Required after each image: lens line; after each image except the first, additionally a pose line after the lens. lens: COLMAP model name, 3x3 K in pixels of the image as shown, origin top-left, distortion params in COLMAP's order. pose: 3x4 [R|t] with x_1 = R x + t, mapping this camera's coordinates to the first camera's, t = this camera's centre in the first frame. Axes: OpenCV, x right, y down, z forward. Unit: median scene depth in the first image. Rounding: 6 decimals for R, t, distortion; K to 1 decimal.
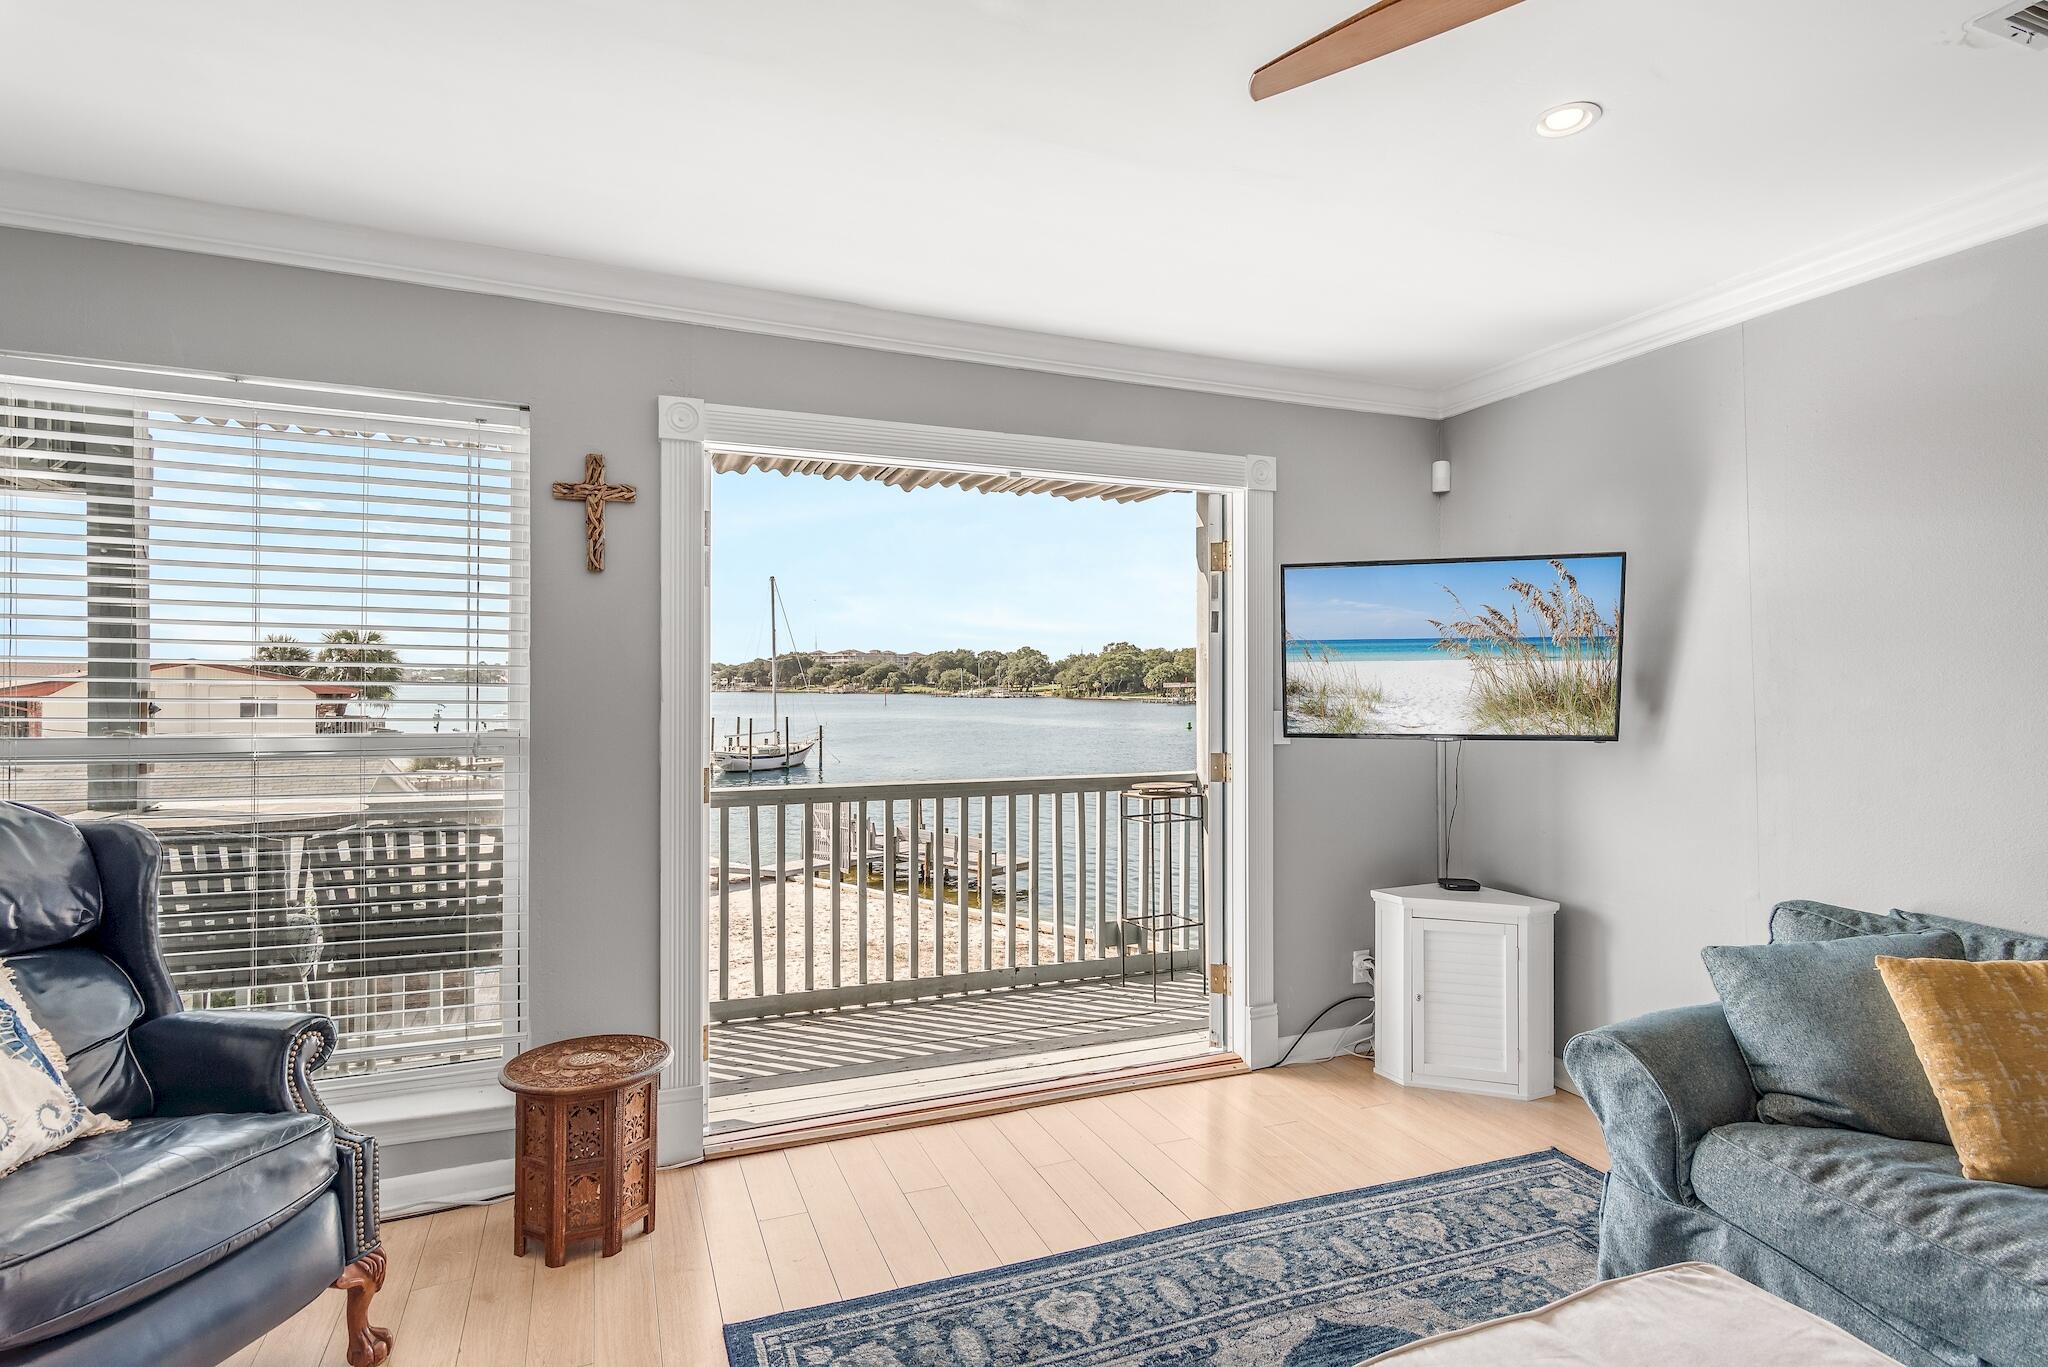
lens RADIAL K [[1033.8, 0, 1037.2], [0, 1033.8, 682.4], [0, 0, 1]] dist [0.009275, -0.002600]
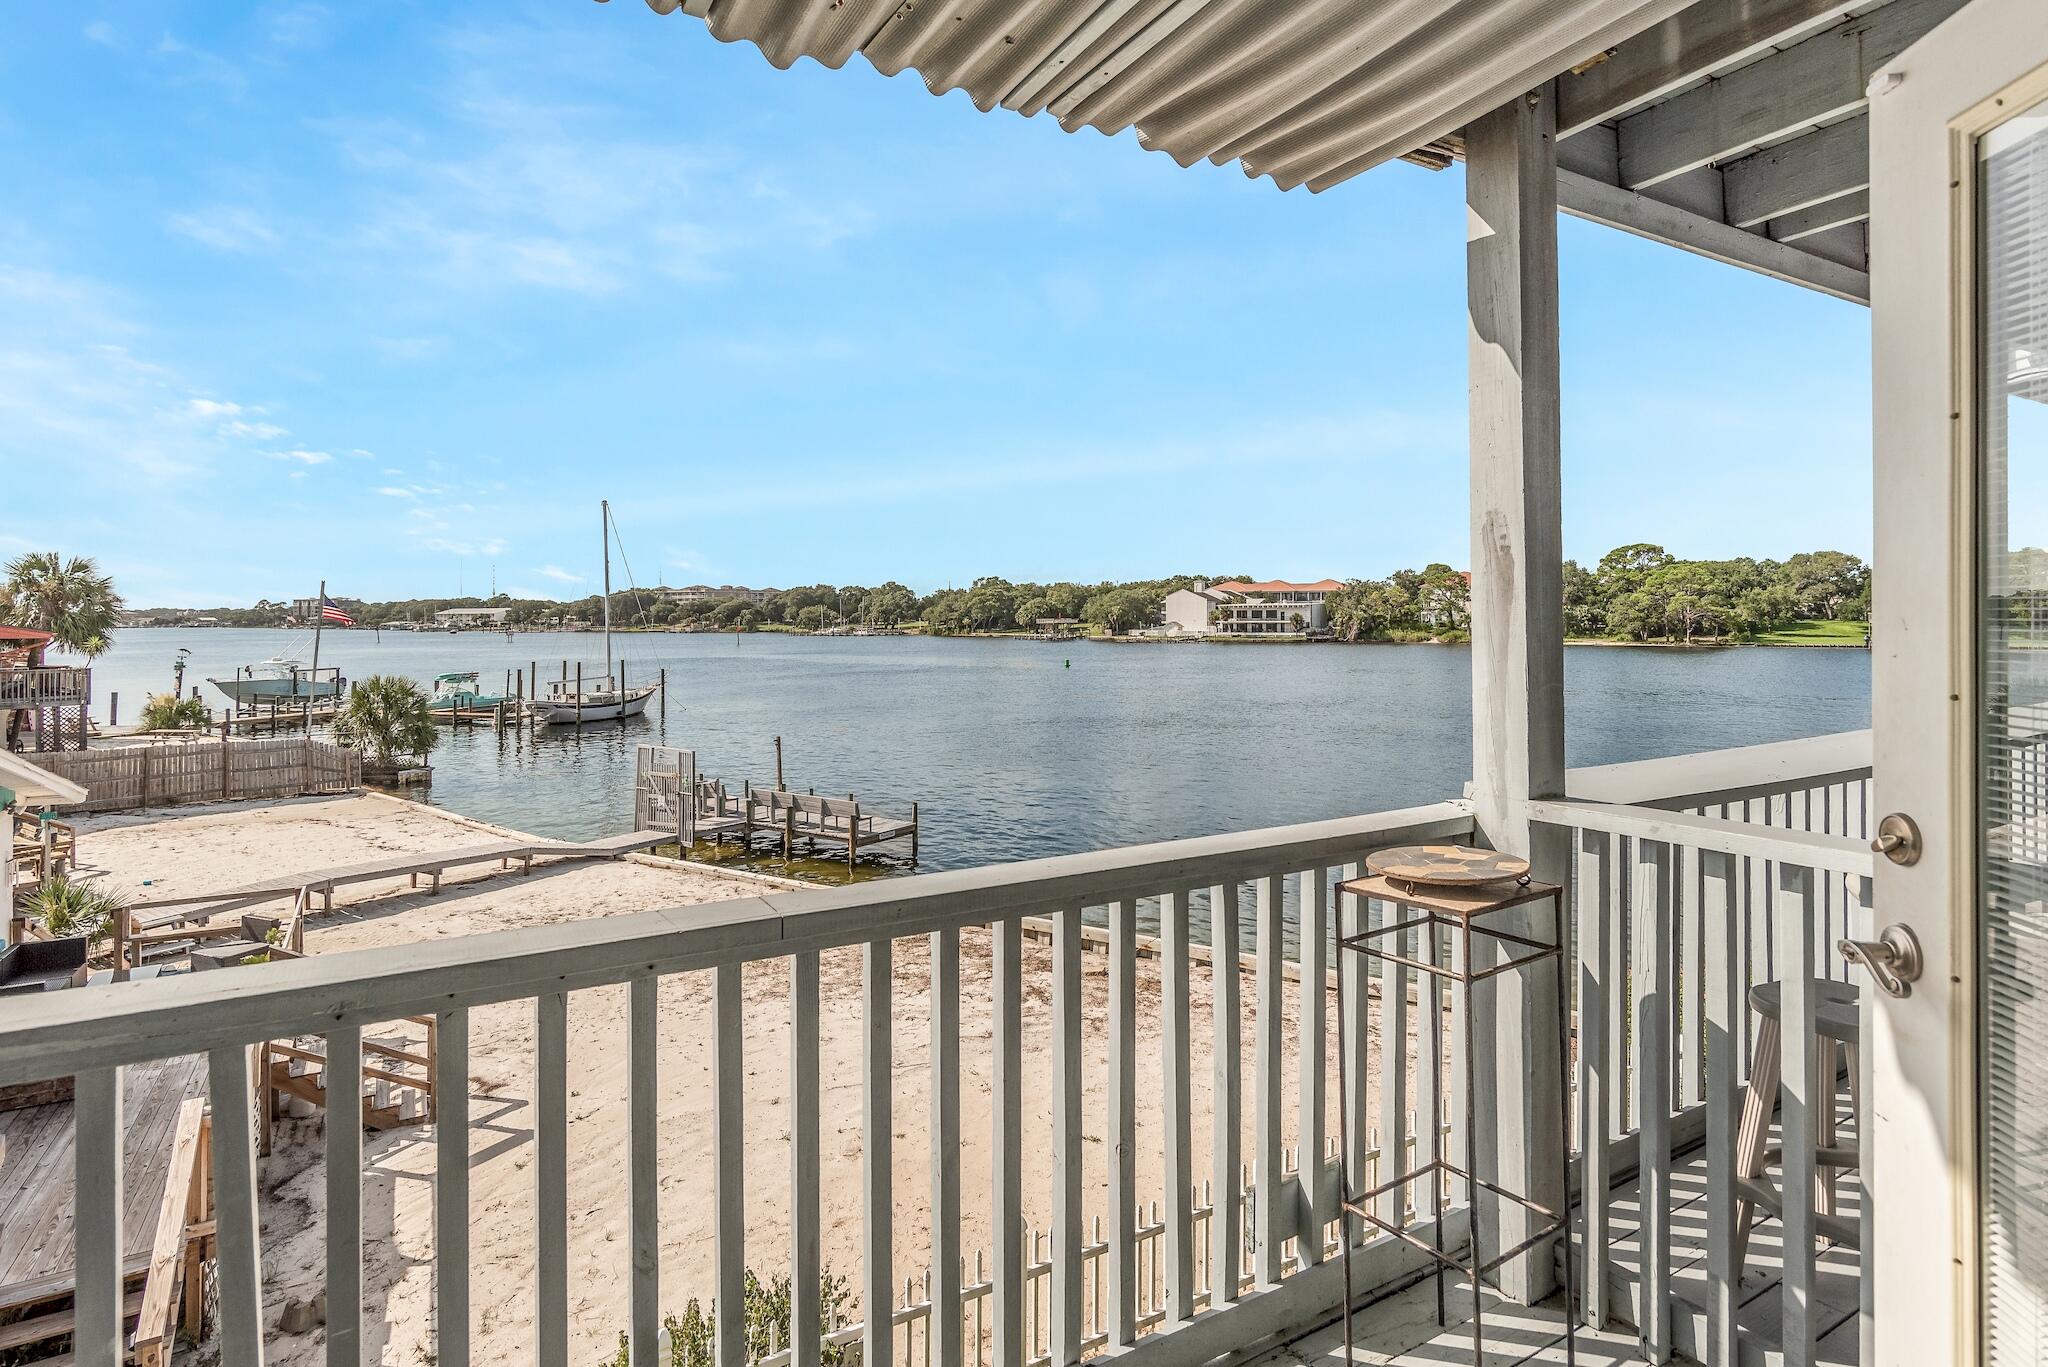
lens RADIAL K [[1056.8, 0, 1057.1], [0, 1056.8, 620.6], [0, 0, 1]] dist [-0.000625, 0.001241]
pose [[0.989131, -0.006865, 0.146876, -0.133279], [0.006652, 0.999976, 0.001937, 0.008308], [-0.146886, -0.000939, 0.989153, 0.971154]]
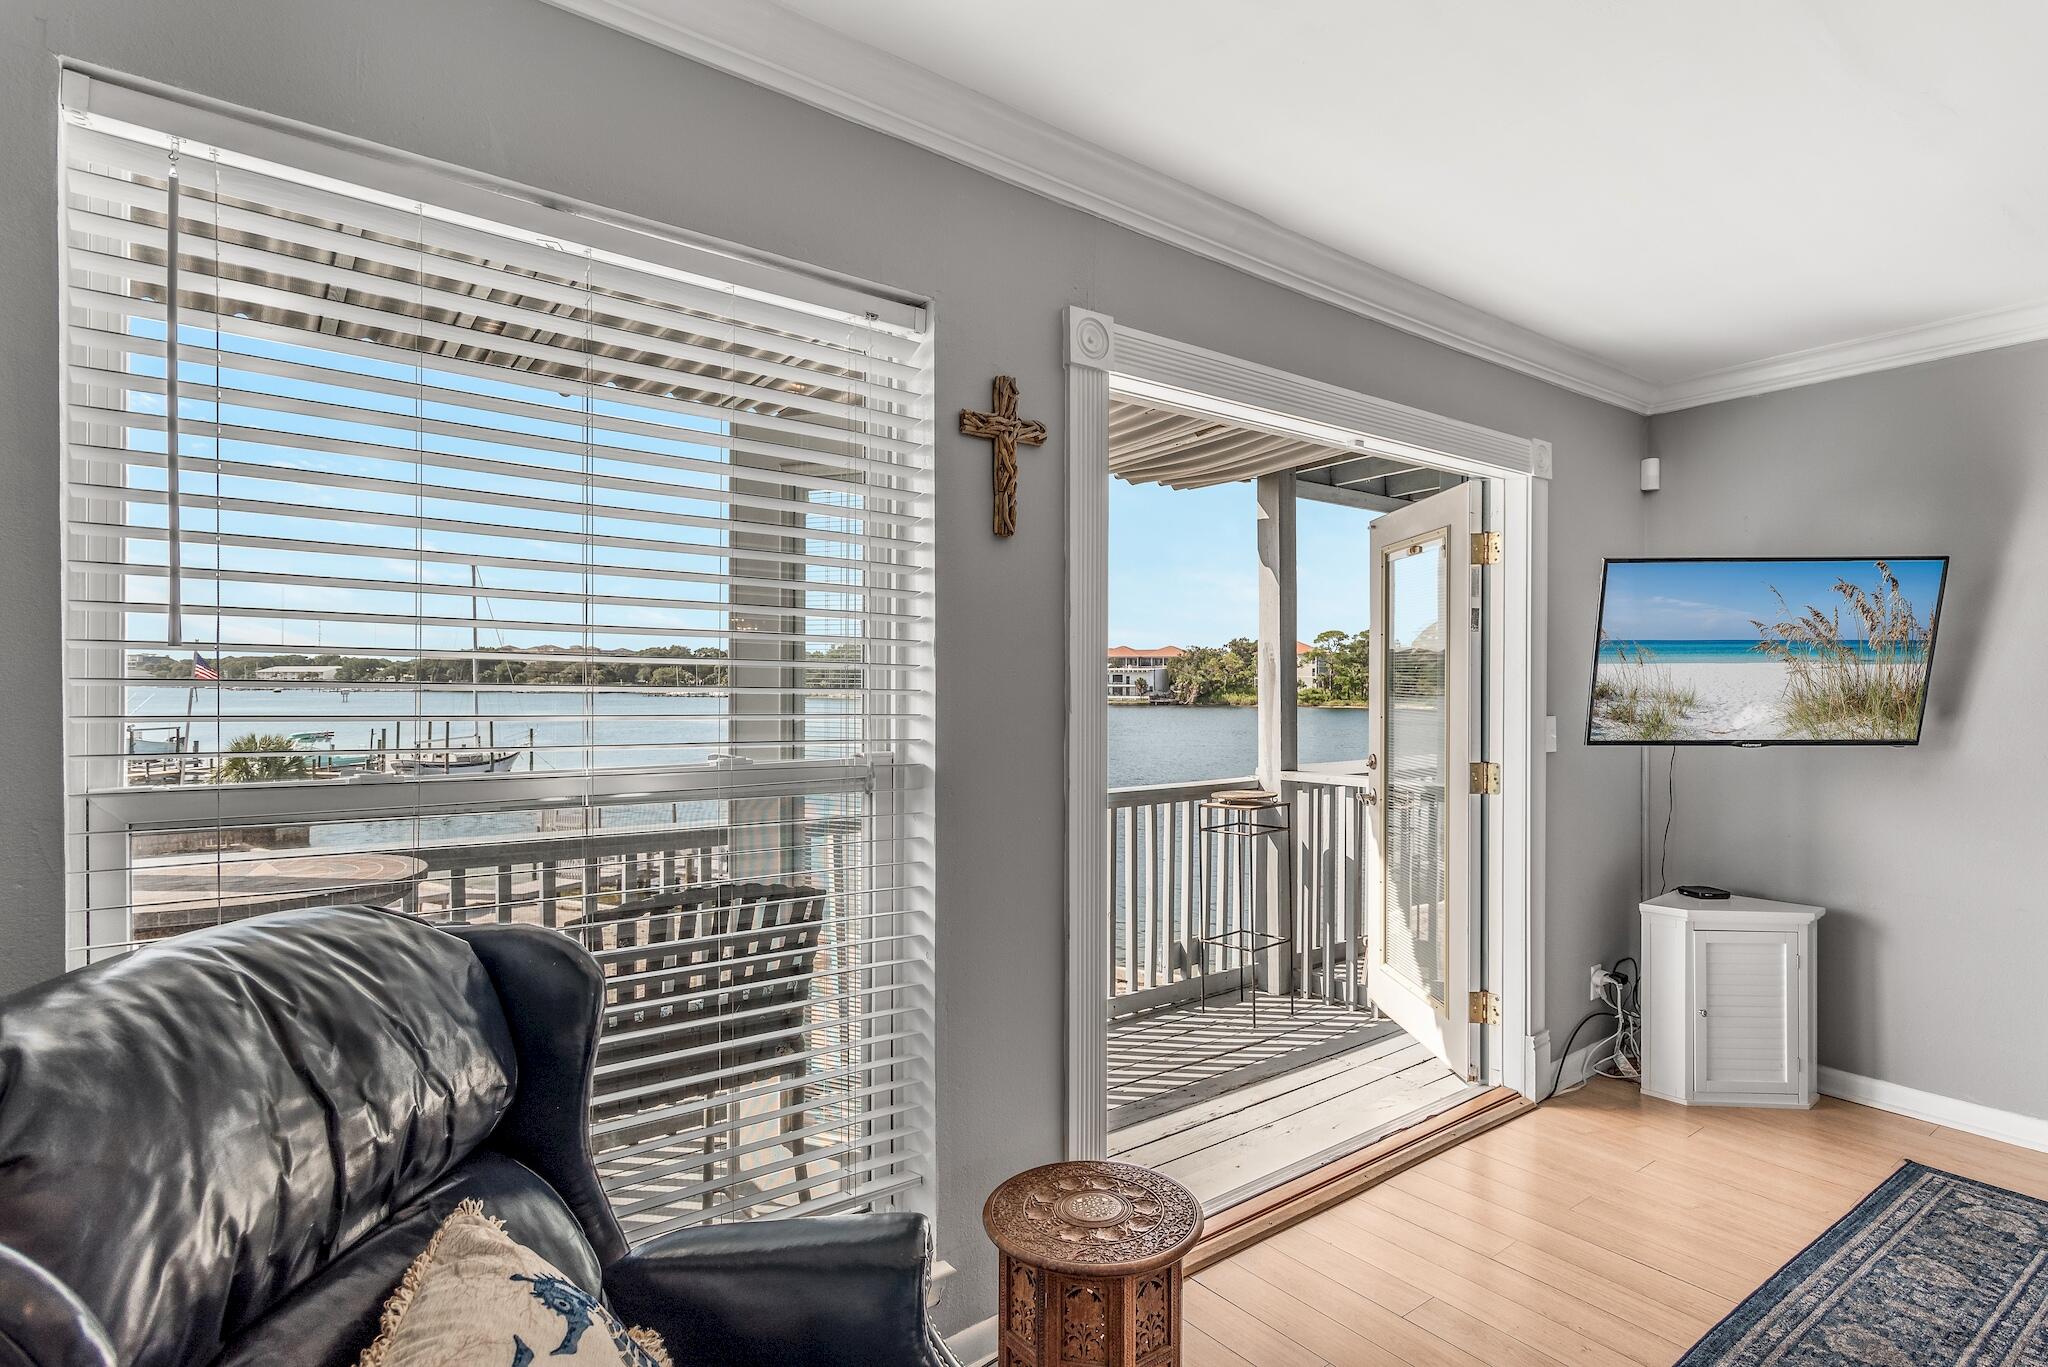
lens RADIAL K [[1033.8, 0, 1029.1], [0, 1033.8, 690.1], [0, 0, 1]] dist [0.009275, -0.002600]
pose [[0.965311, -0.002032, 0.261096, -0.485745], [-0.000303, 0.999960, 0.008902, -0.004503], [-0.261104, -0.008673, 0.965272, 0.232559]]
